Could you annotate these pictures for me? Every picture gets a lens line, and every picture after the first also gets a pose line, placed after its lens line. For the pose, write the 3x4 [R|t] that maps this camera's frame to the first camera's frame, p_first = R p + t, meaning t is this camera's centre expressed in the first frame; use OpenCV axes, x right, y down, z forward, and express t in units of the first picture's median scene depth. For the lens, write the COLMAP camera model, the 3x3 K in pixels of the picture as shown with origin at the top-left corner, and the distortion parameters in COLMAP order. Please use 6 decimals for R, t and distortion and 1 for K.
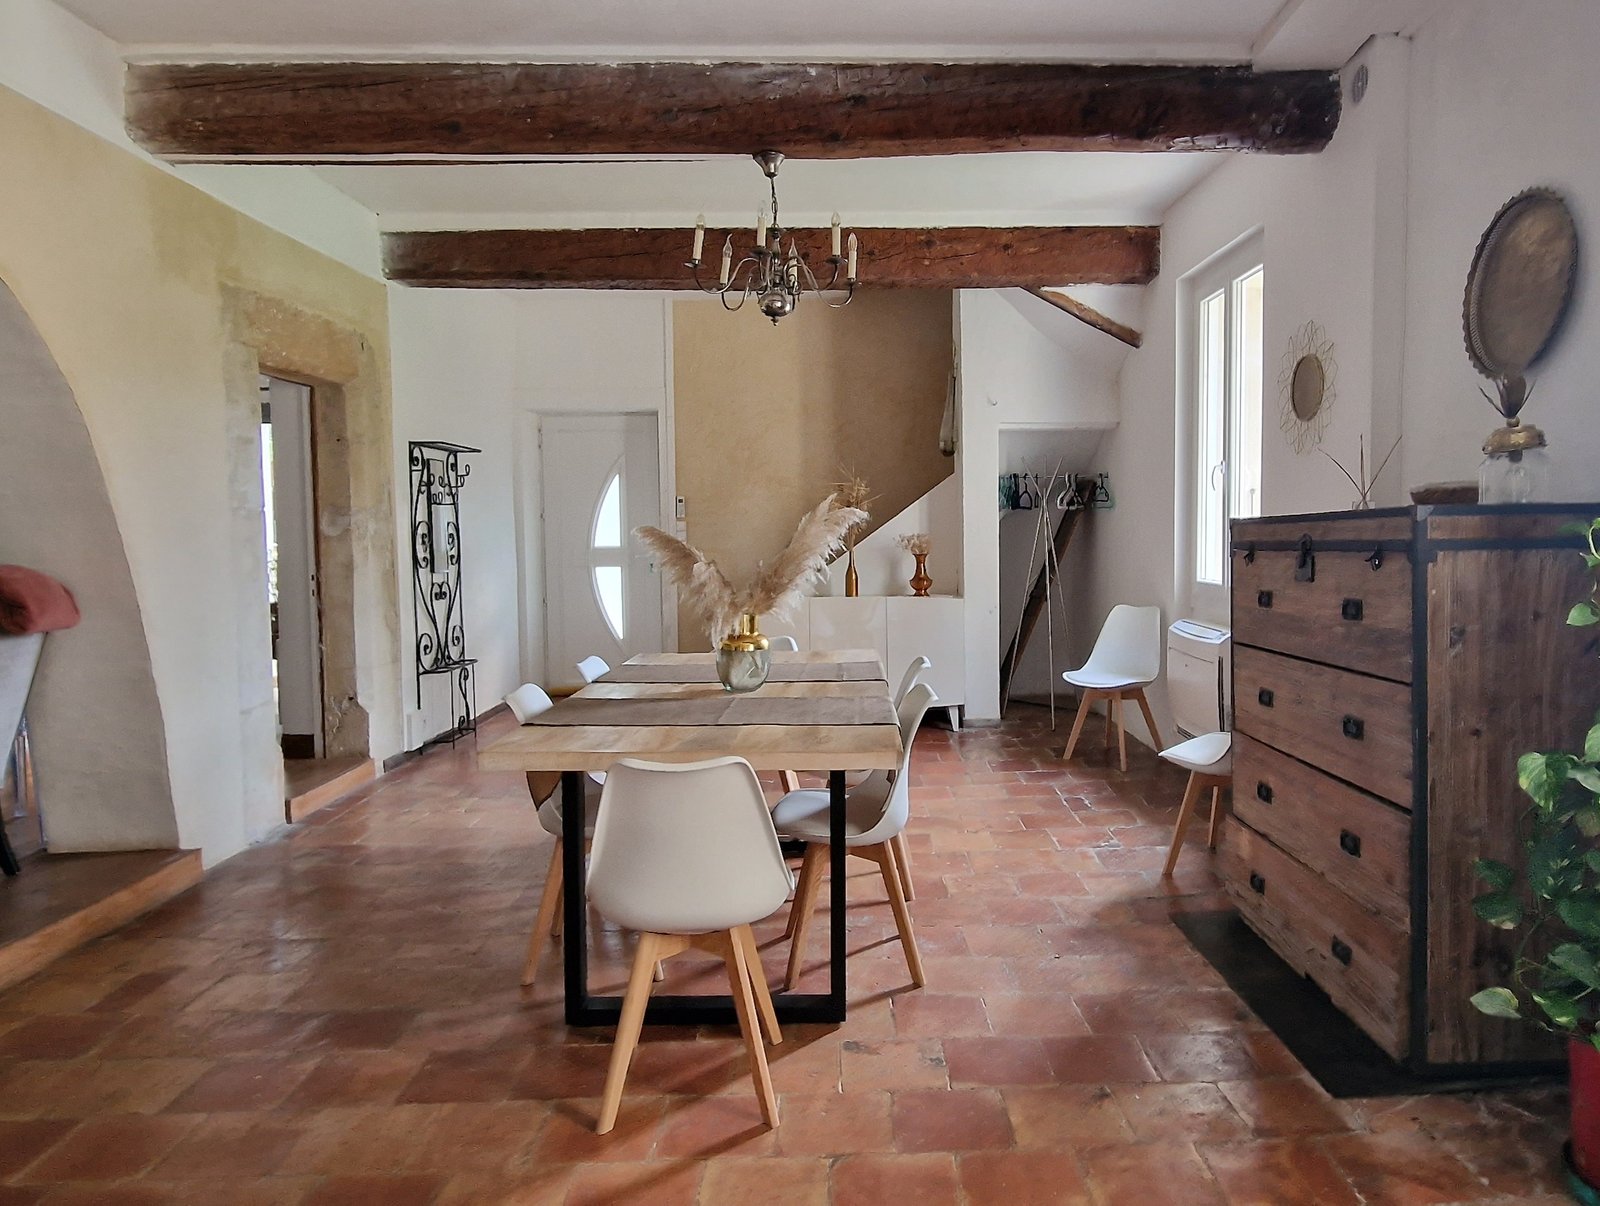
lens RADIAL K [[1084.8, 0, 883.9], [0, 1084.8, 581.3], [0, 0, 1]] dist [0.006475, -0.005527]
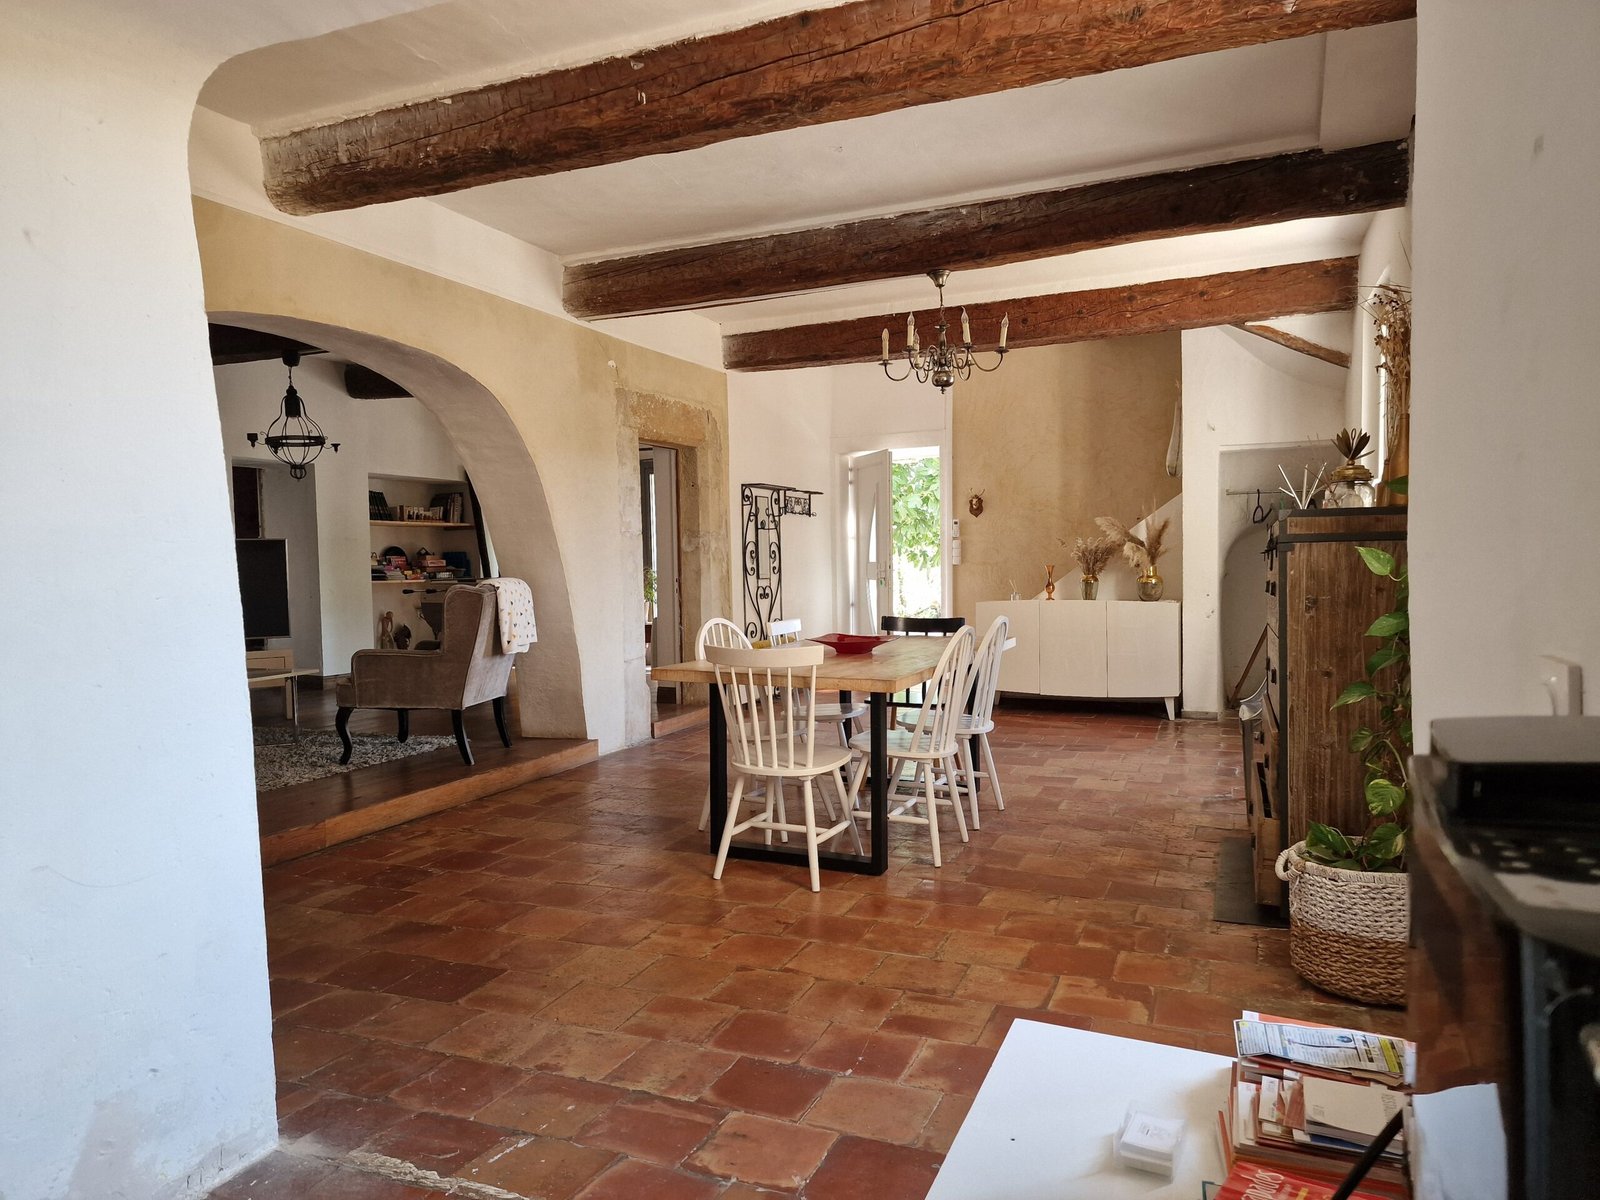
lens RADIAL K [[1079.4, 0, 771.5], [0, 1079.4, 610.6], [0, 0, 1]] dist [0.067769, -0.057918]
pose [[0.899097, 0.013994, -0.437527, 0.283111], [-0.011797, 0.999900, 0.007738, 0.030993], [0.437591, -0.001795, 0.899172, -0.314388]]
